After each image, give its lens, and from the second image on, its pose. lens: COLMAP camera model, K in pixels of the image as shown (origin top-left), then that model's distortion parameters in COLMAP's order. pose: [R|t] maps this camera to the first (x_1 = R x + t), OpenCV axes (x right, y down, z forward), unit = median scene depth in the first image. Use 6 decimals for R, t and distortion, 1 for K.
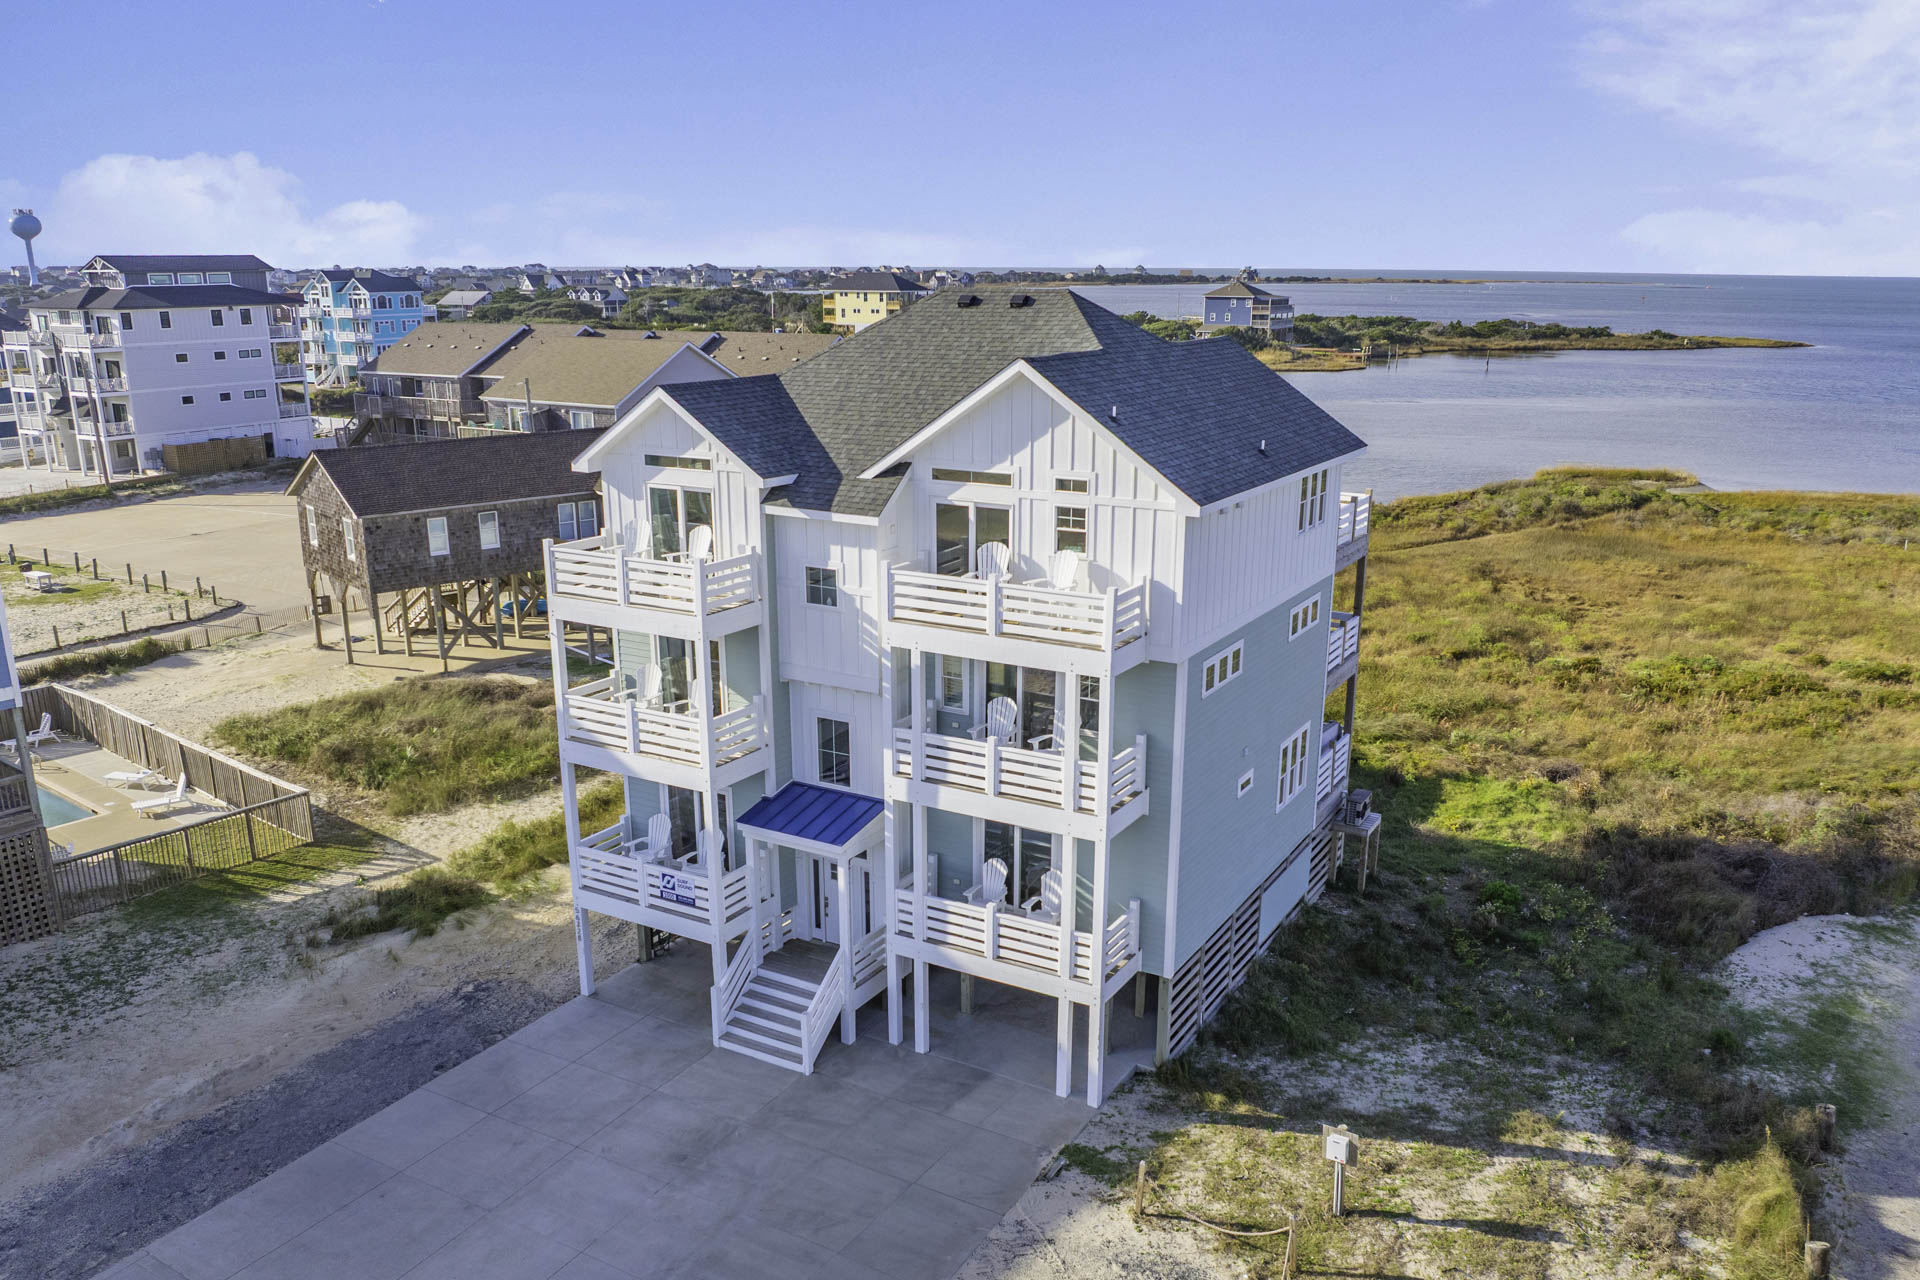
lens RADIAL K [[1418.9, 0, 918.4], [0, 1418.9, 741.3], [0, 0, 1]] dist [-0.031216, -0.003881]
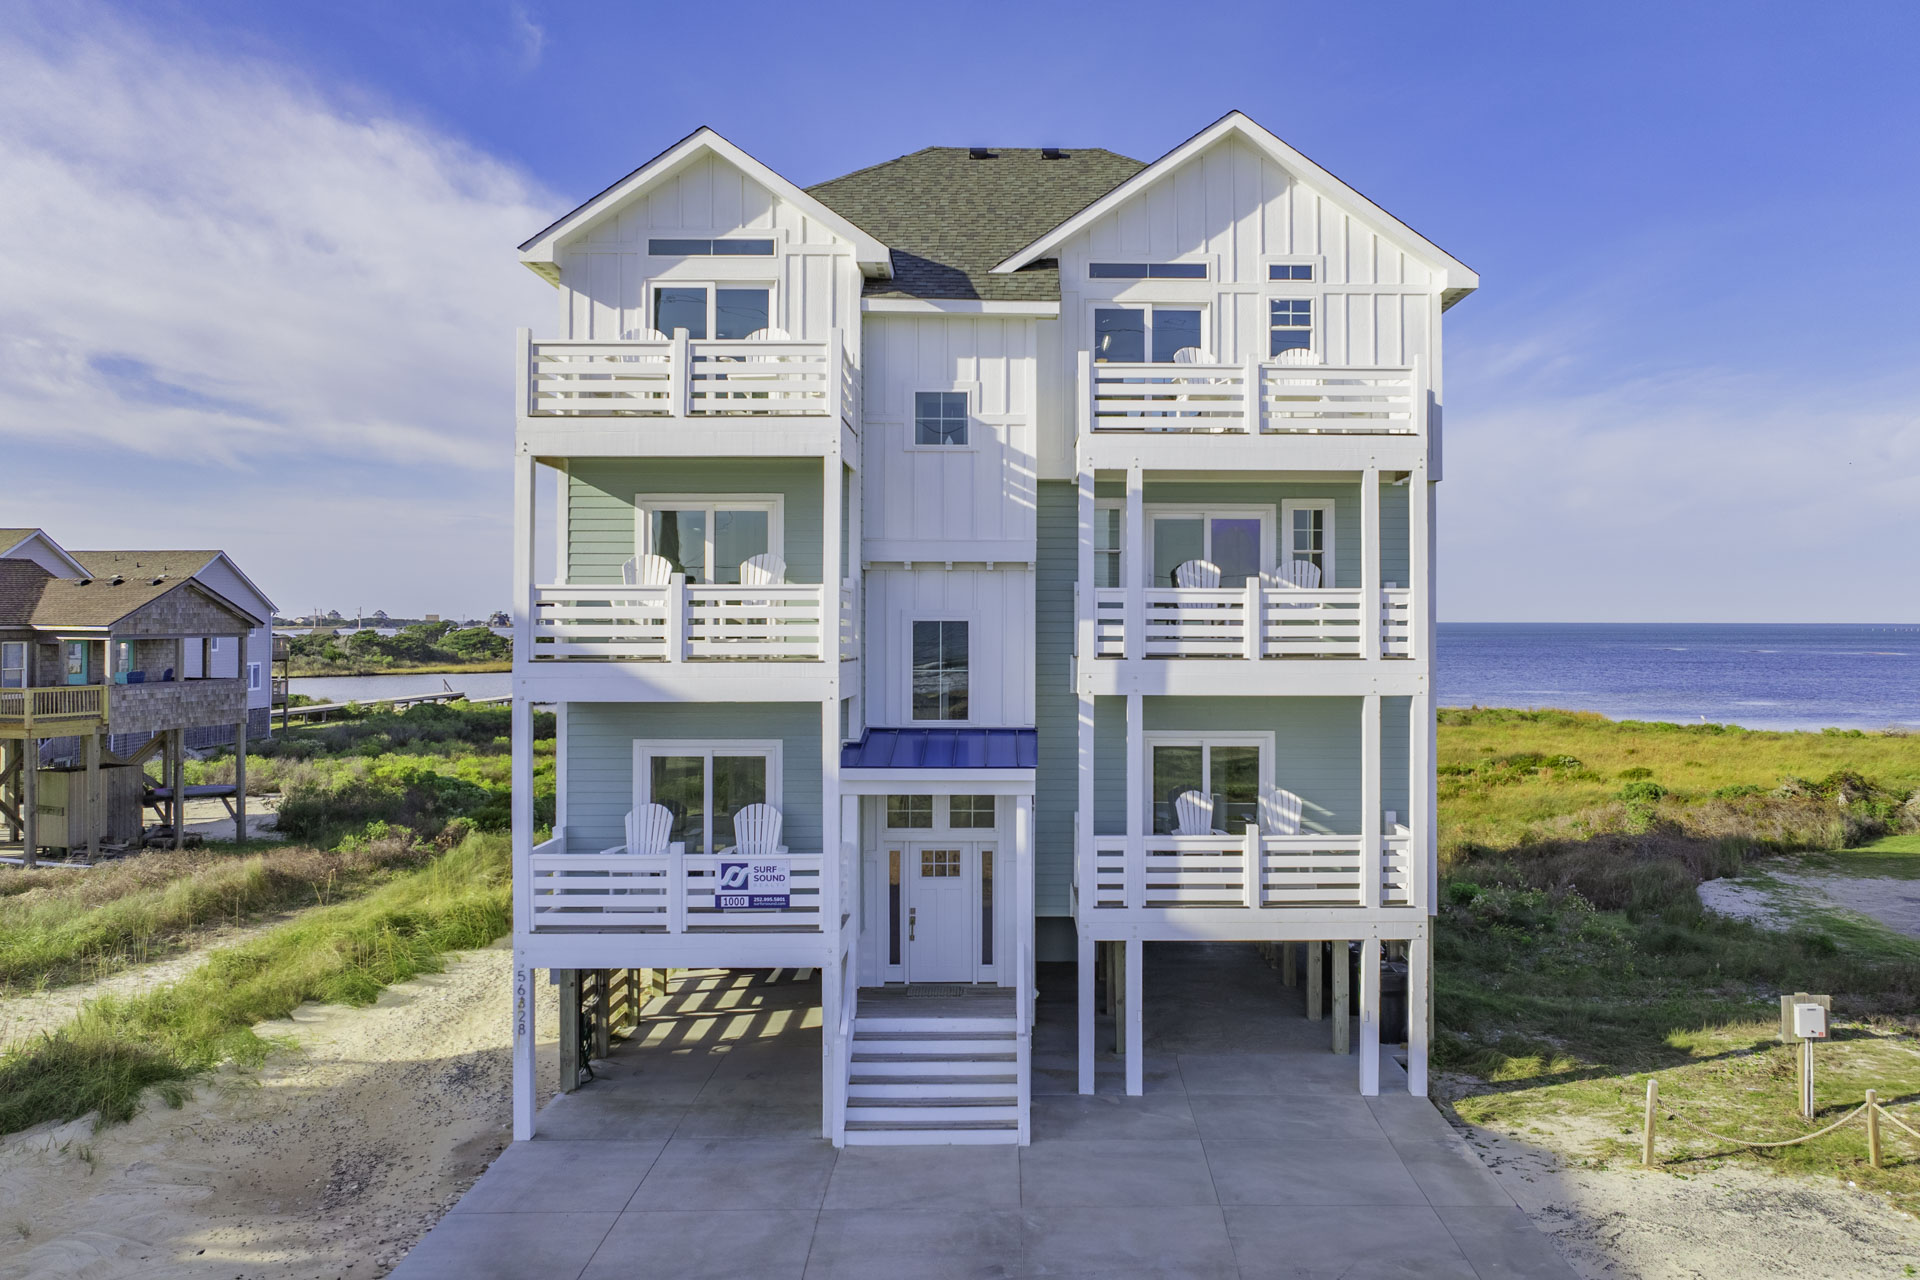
lens RADIAL K [[1474.5, 0, 1003.3], [0, 1474.5, 634.1], [0, 0, 1]] dist [-0.031604, -0.001783]
pose [[0.858850, 0.003398, 0.512216, -0.416617], [0.152167, 0.953142, -0.261467, 0.189810], [-0.489103, 0.302503, 0.818089, 0.412724]]
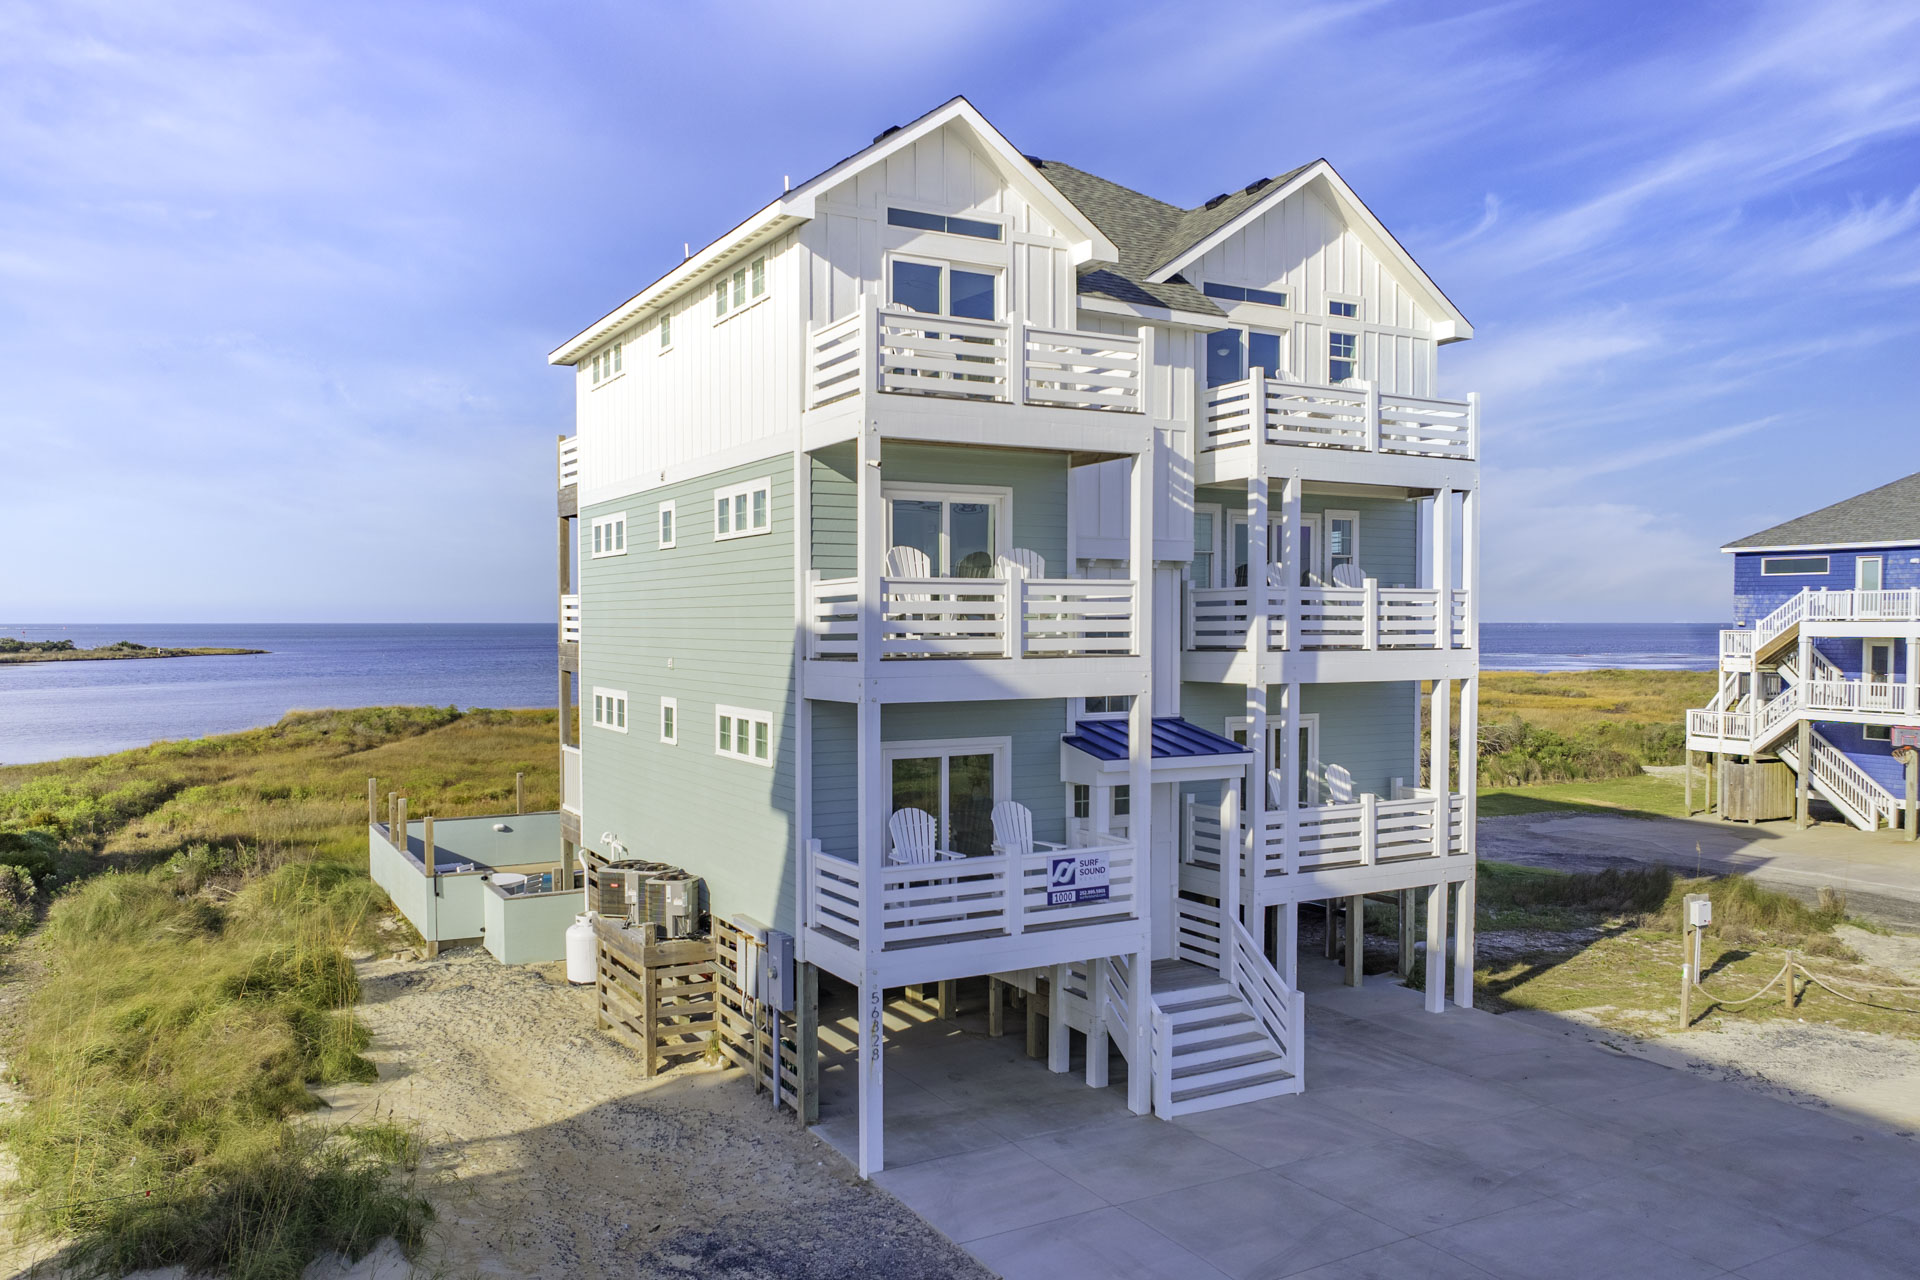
lens RADIAL K [[1467.9, 0, 911.7], [0, 1467.9, 708.2], [0, 0, 1]] dist [-0.039659, 0.006579]
pose [[0.511099, -0.043606, 0.858415, -0.773844], [0.265363, 0.957929, -0.109335, 0.086532], [-0.817533, 0.283673, 0.501168, 0.748159]]
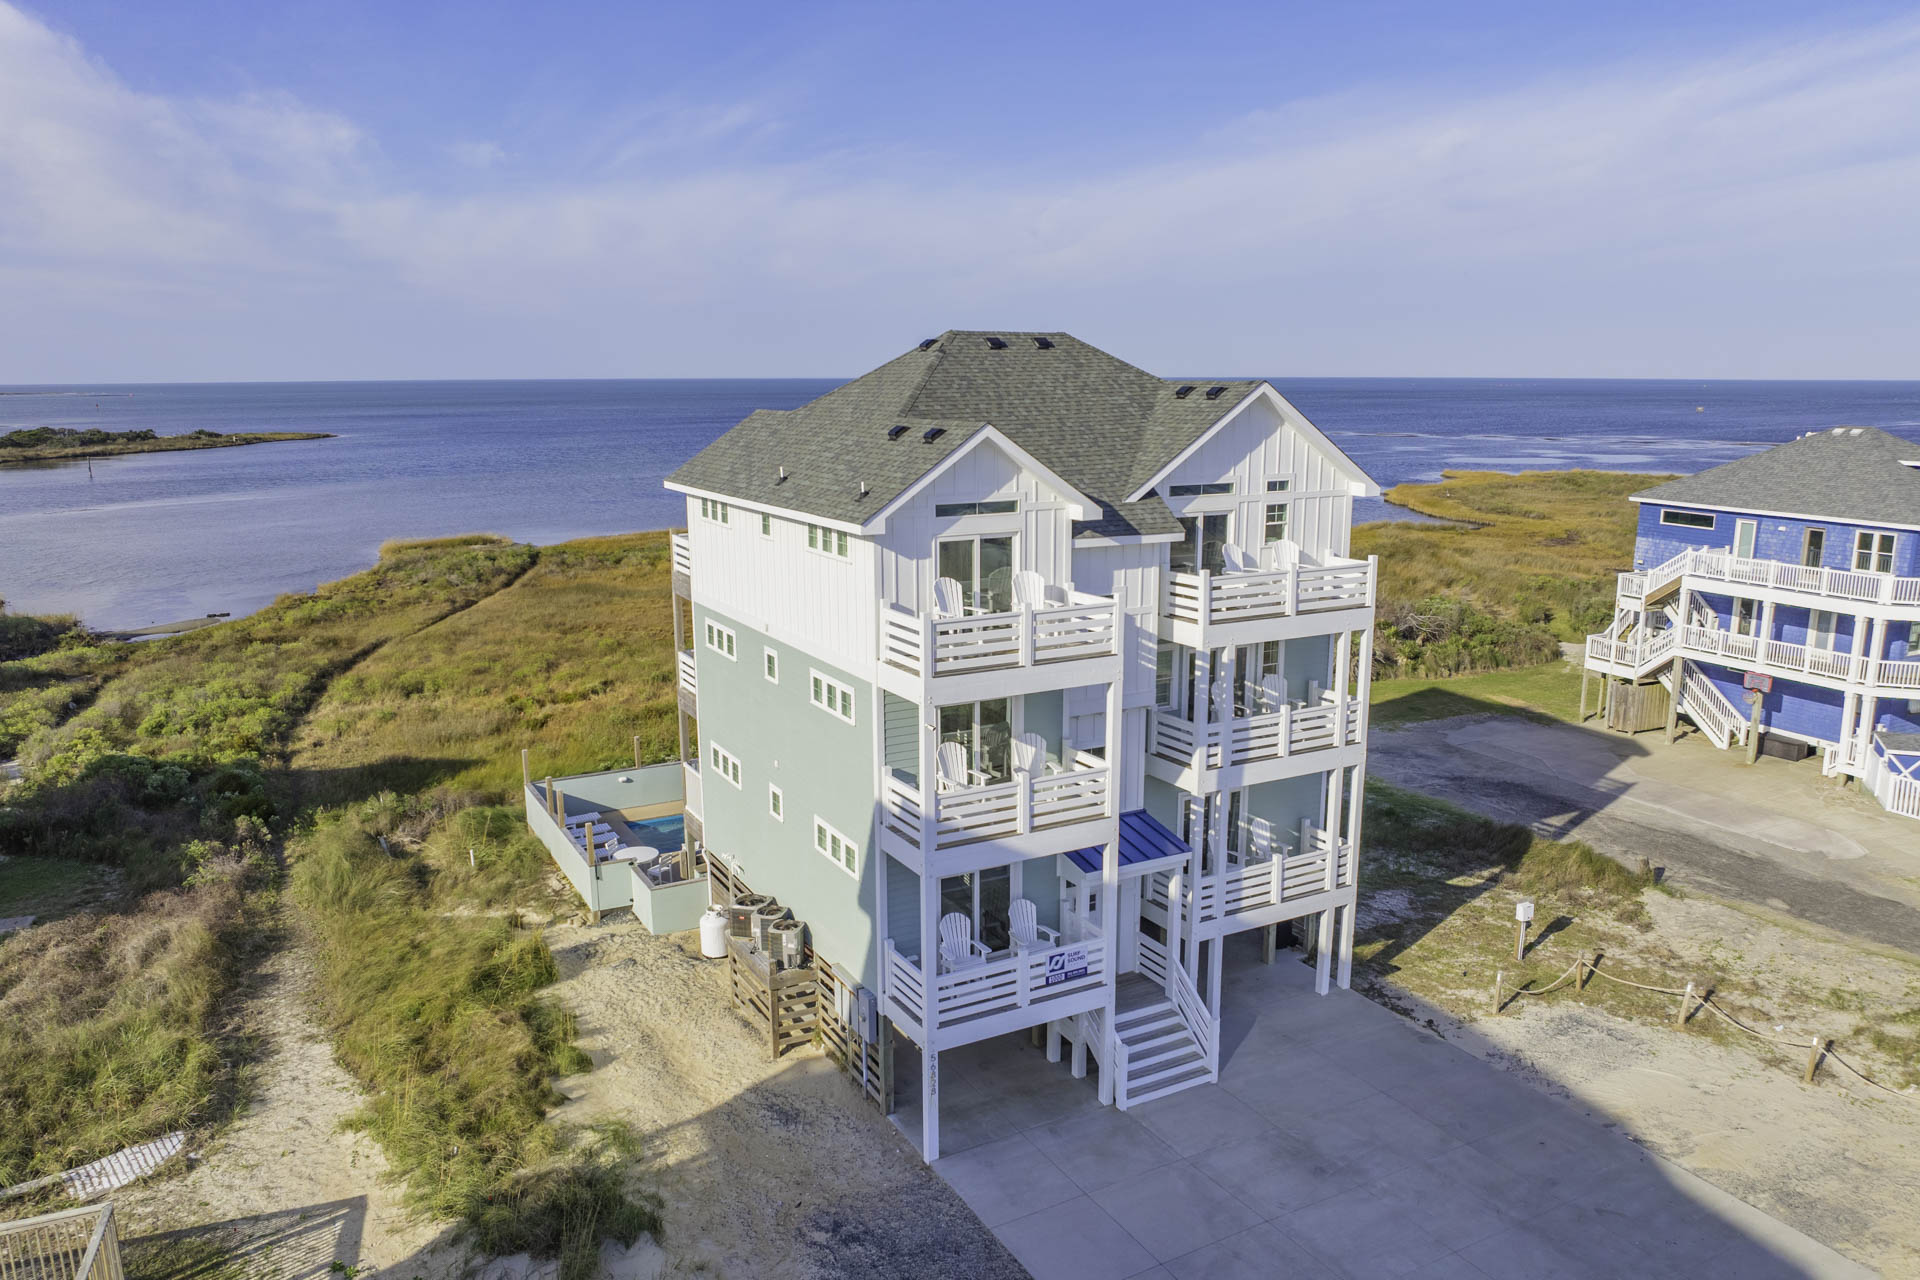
lens RADIAL K [[1365.1, 0, 903.9], [0, 1365.1, 722.9], [0, 0, 1]] dist [-0.033507, -0.002725]
pose [[0.526707, -0.213672, 0.822754, -0.949041], [0.275045, 0.958664, 0.072891, -0.143897], [-0.804319, 0.187903, 0.563705, 0.580610]]
